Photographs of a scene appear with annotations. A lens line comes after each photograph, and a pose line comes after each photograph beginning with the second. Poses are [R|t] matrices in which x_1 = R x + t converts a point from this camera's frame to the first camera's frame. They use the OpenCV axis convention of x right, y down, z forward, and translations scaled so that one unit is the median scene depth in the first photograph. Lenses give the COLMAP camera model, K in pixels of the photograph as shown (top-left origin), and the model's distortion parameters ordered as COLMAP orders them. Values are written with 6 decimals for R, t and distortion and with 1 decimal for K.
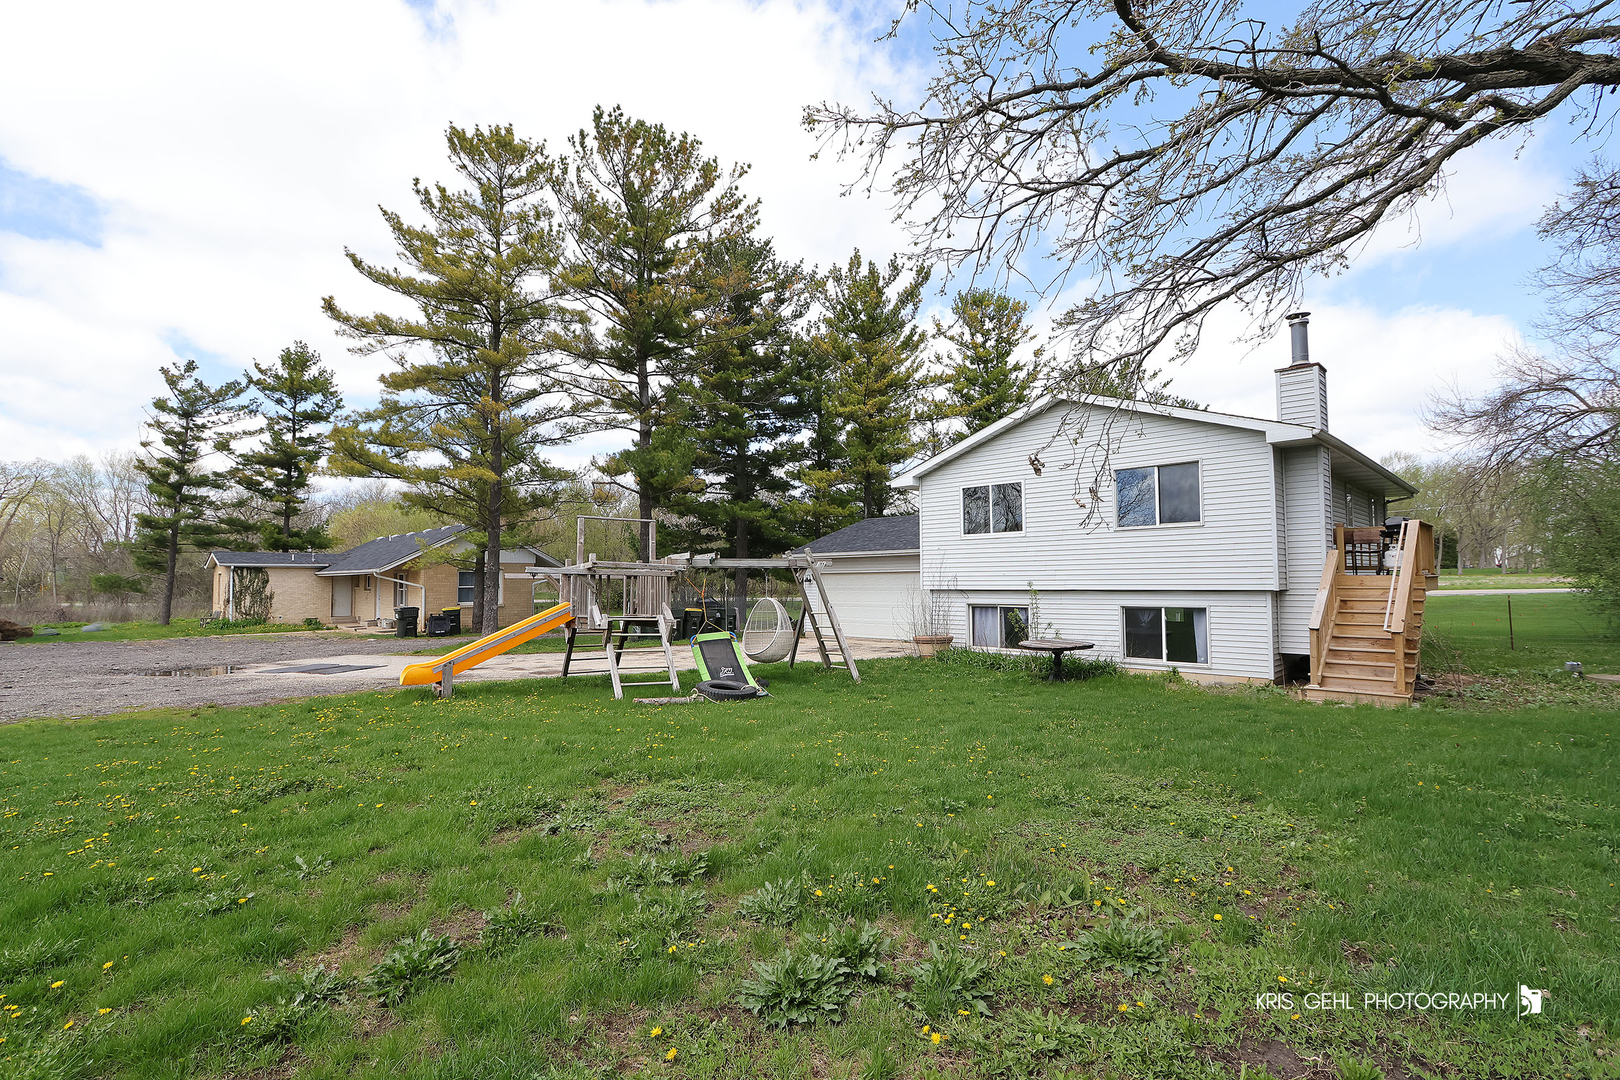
lens RADIAL K [[746.6, 0, 813.9], [0, 746.6, 535.6], [0, 0, 1]] dist [-0.013583, -0.000609]
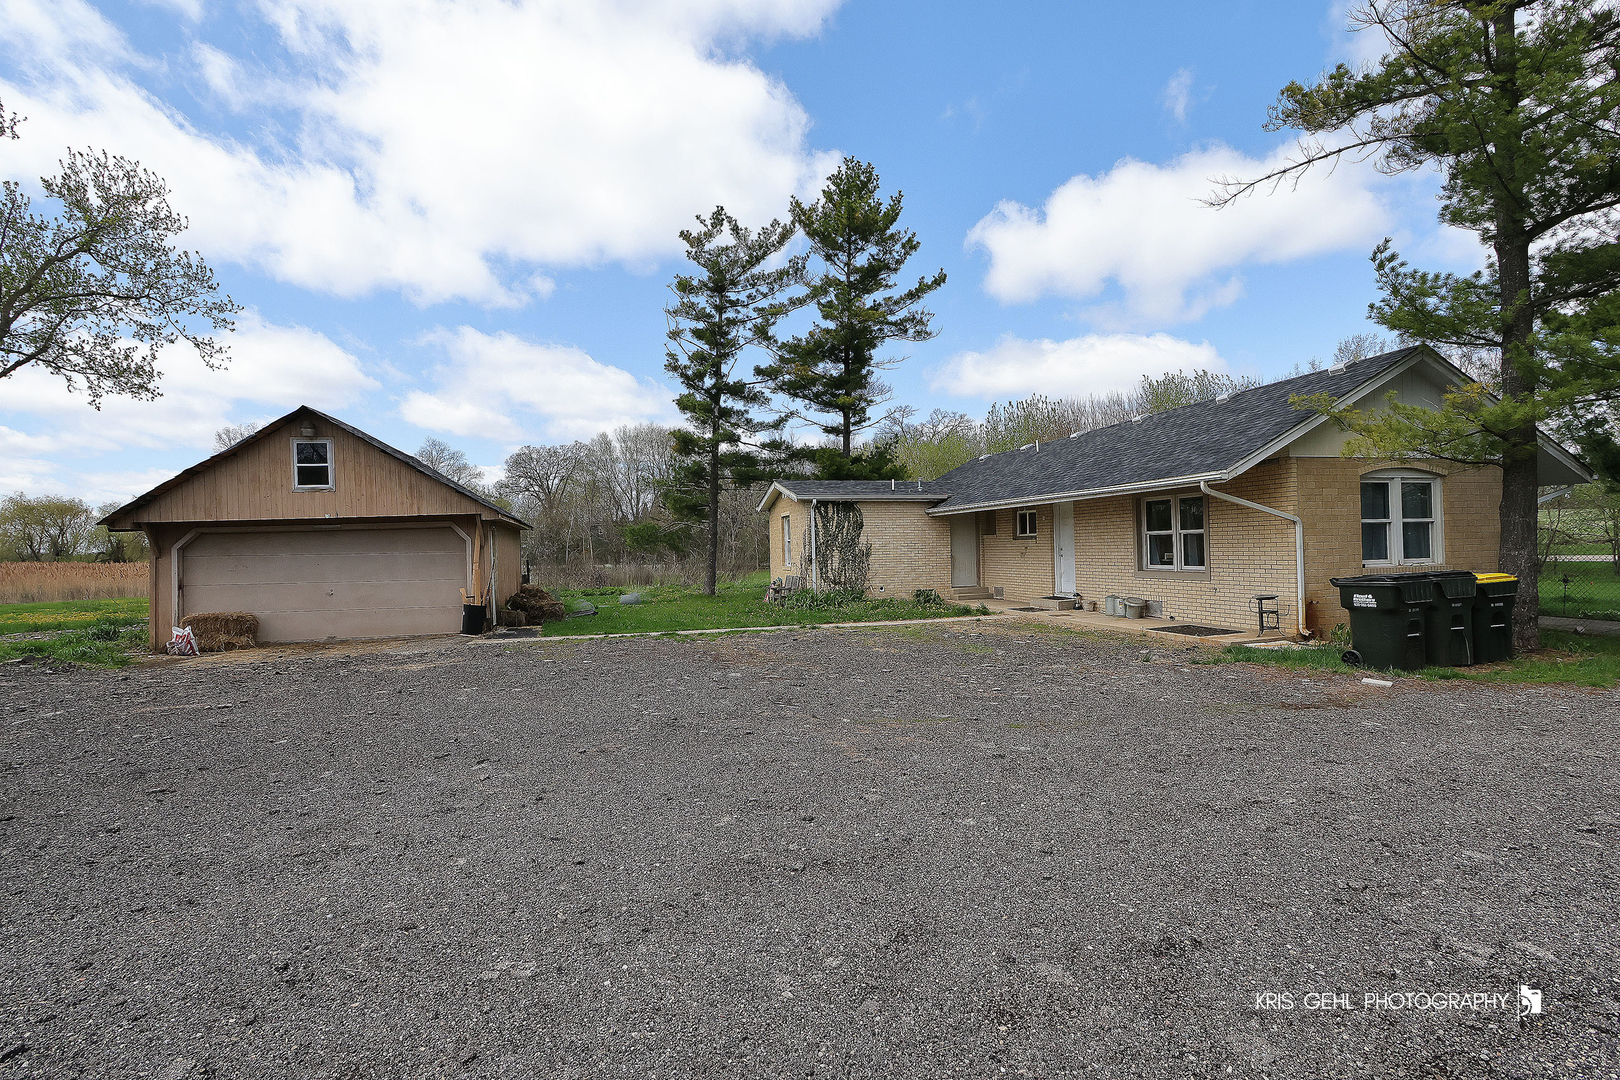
lens RADIAL K [[746.6, 0, 807.3], [0, 746.6, 542.3], [0, 0, 1]] dist [-0.013583, -0.000609]
pose [[0.867715, -0.015365, -0.496825, -0.439841], [0.046375, 0.997665, 0.050140, 0.039202], [0.494895, -0.066547, 0.866401, 0.429354]]
